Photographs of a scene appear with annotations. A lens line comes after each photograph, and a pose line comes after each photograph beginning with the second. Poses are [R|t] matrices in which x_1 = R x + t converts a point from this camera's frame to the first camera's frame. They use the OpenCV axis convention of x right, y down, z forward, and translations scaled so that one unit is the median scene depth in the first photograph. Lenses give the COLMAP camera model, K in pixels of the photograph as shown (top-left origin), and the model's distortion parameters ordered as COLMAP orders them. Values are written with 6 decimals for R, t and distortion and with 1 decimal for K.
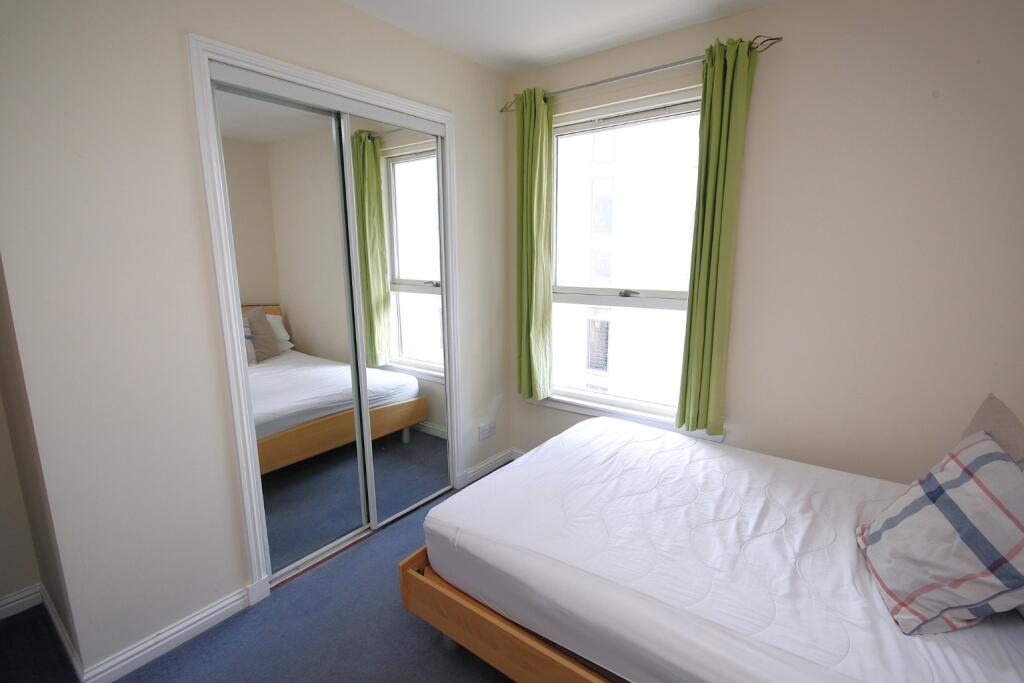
lens RADIAL K [[489.6, 0, 507.9], [0, 489.6, 342.1], [0, 0, 1]] dist [0.005045, -0.004140]
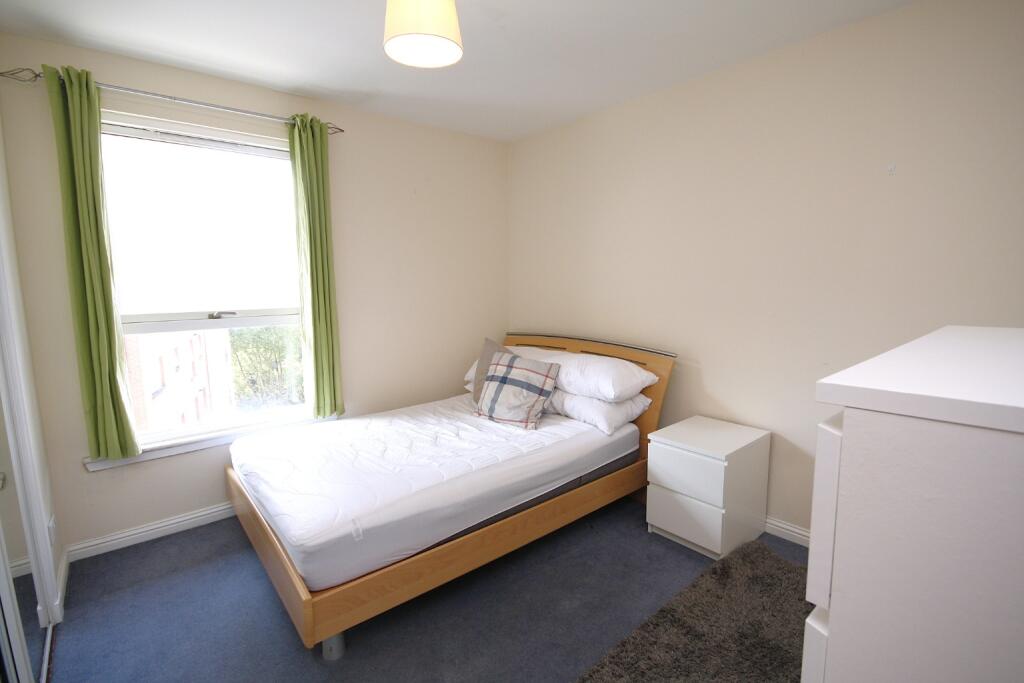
lens RADIAL K [[489.6, 0, 508.5], [0, 489.6, 343.4], [0, 0, 1]] dist [0.005045, -0.004140]
pose [[0.211488, -0.121916, 0.969747, -1.047060], [0.182292, 0.979700, 0.083412, -0.031271], [-0.960230, 0.159136, 0.229419, 0.360883]]
